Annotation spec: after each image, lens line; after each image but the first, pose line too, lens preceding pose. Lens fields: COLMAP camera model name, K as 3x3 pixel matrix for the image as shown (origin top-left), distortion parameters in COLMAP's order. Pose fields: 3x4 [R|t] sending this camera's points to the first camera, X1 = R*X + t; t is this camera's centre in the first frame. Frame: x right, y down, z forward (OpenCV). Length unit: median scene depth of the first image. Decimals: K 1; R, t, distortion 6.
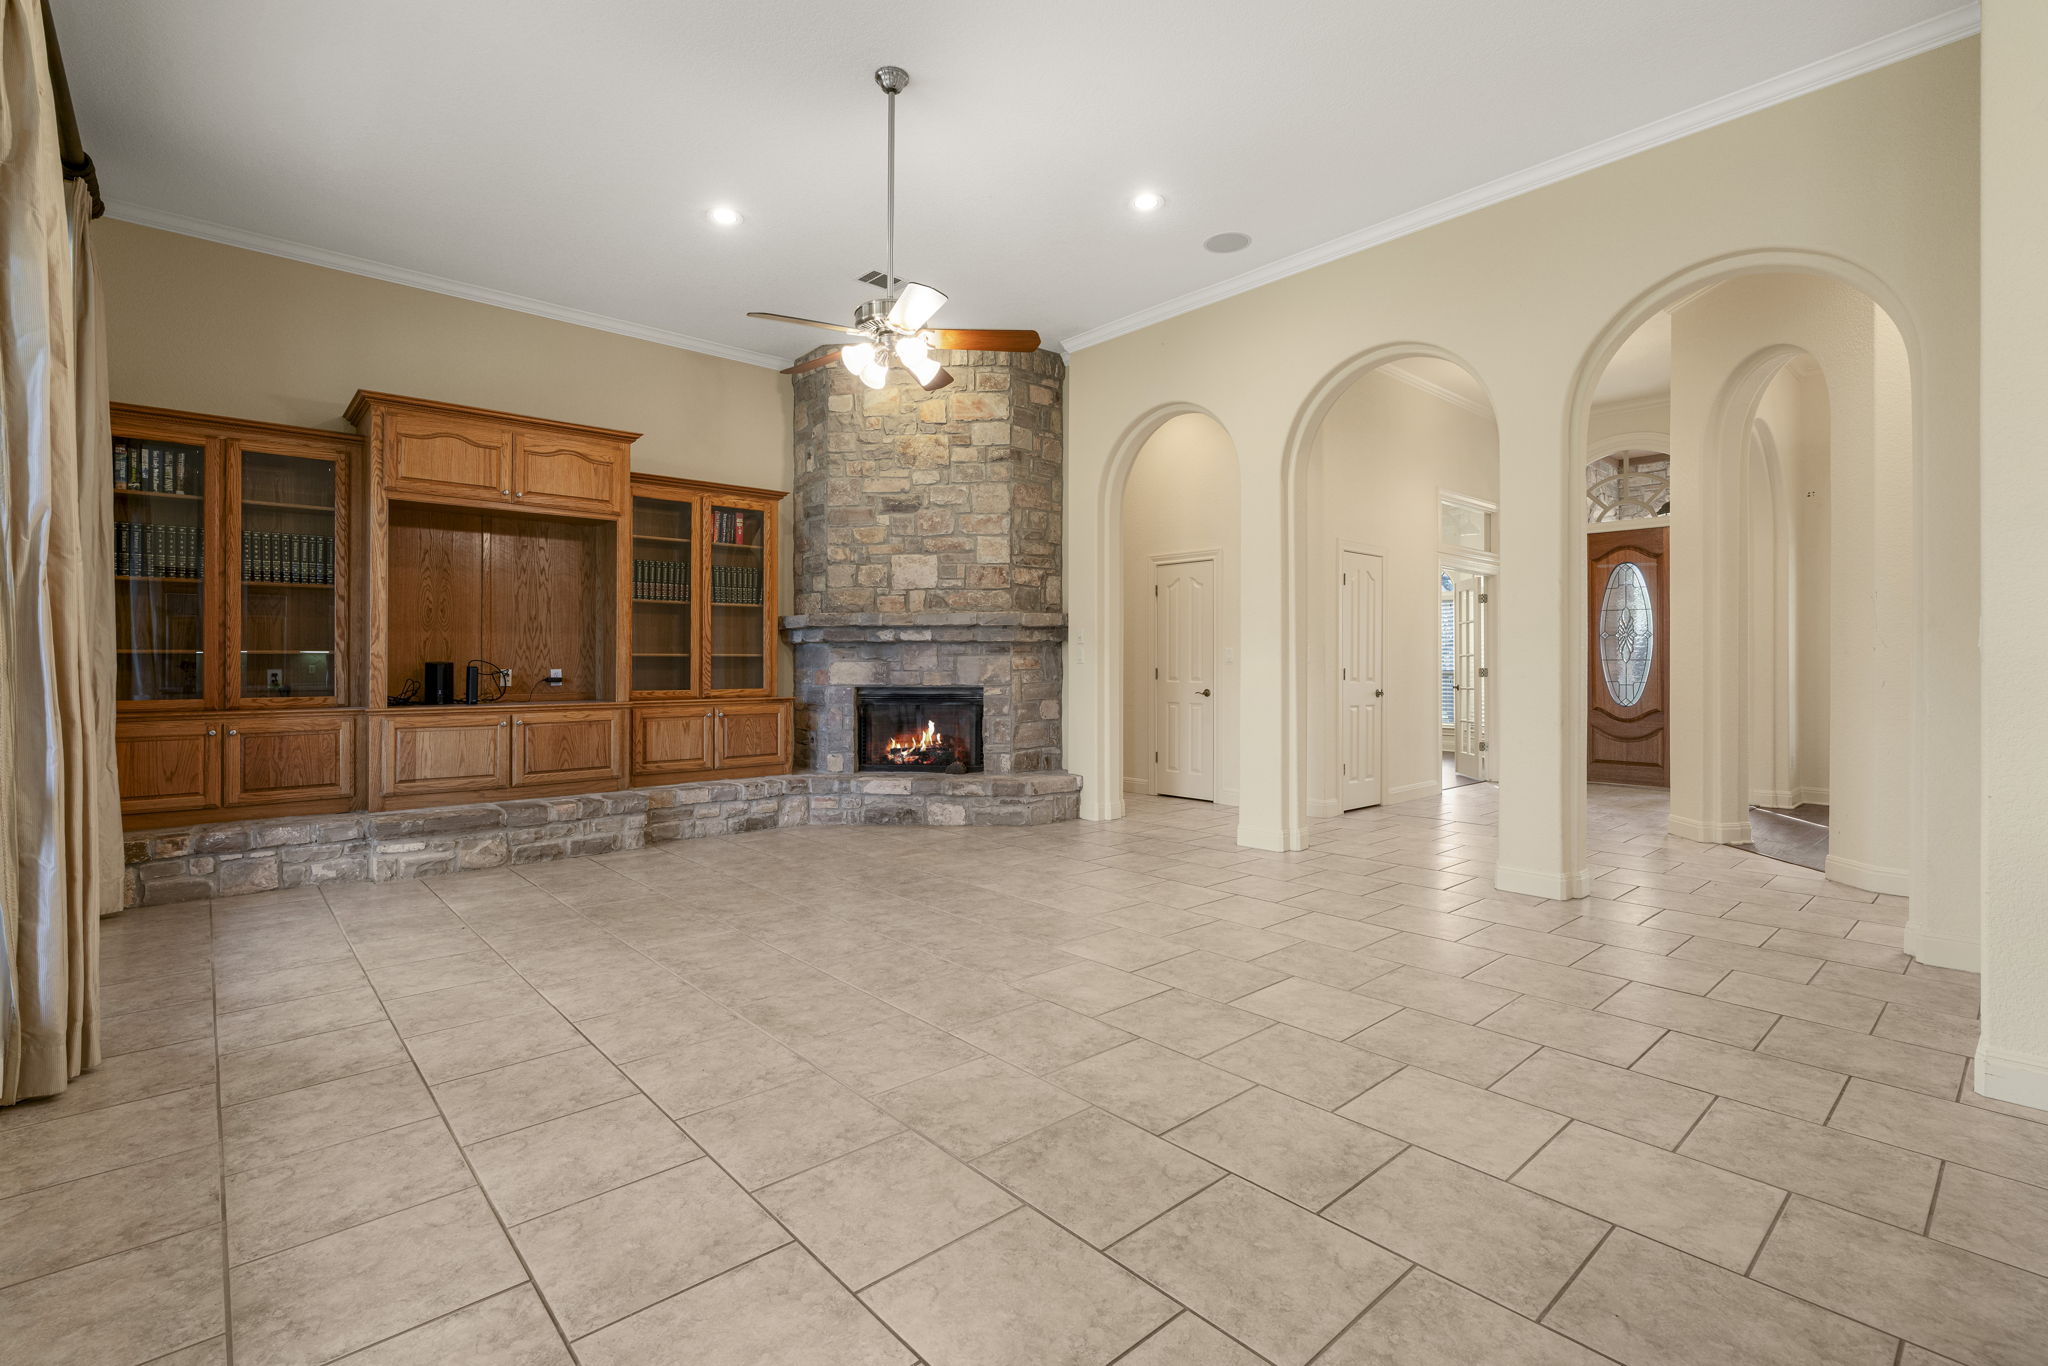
lens RADIAL K [[928.9, 0, 1020.5], [0, 928.9, 670.7], [0, 0, 1]] dist [0.001812, 0.000377]
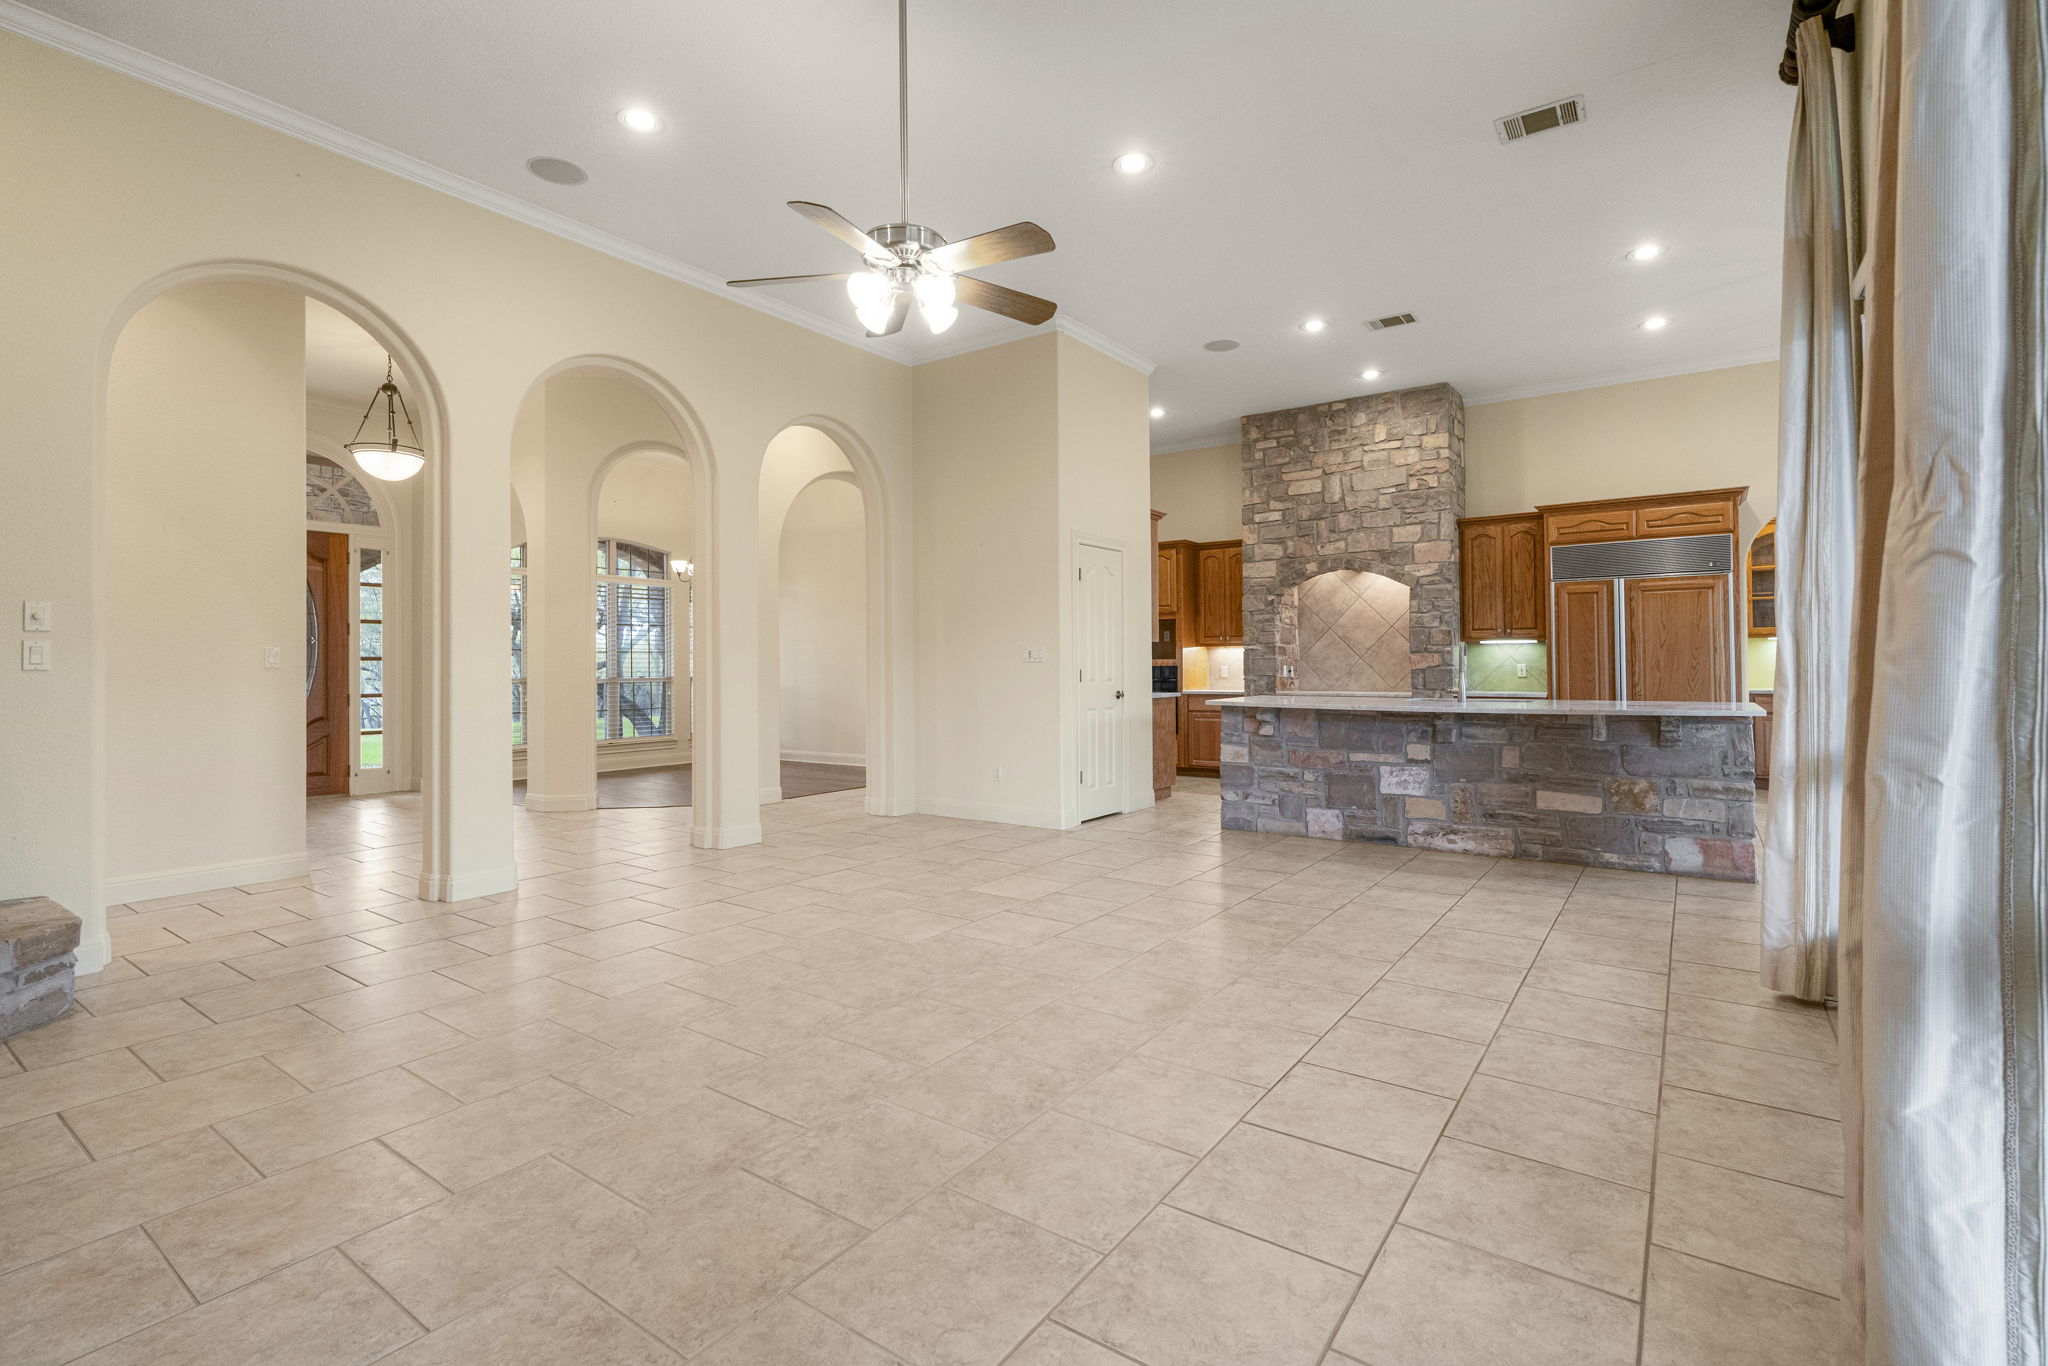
lens RADIAL K [[928.9, 0, 1025.1], [0, 928.9, 673.1], [0, 0, 1]] dist [0.001812, 0.000377]
pose [[-0.221607, -0.003120, 0.975131, -1.189321], [0.012155, 0.999908, 0.005962, -0.004618], [-0.975060, 0.013174, -0.221549, 1.326610]]
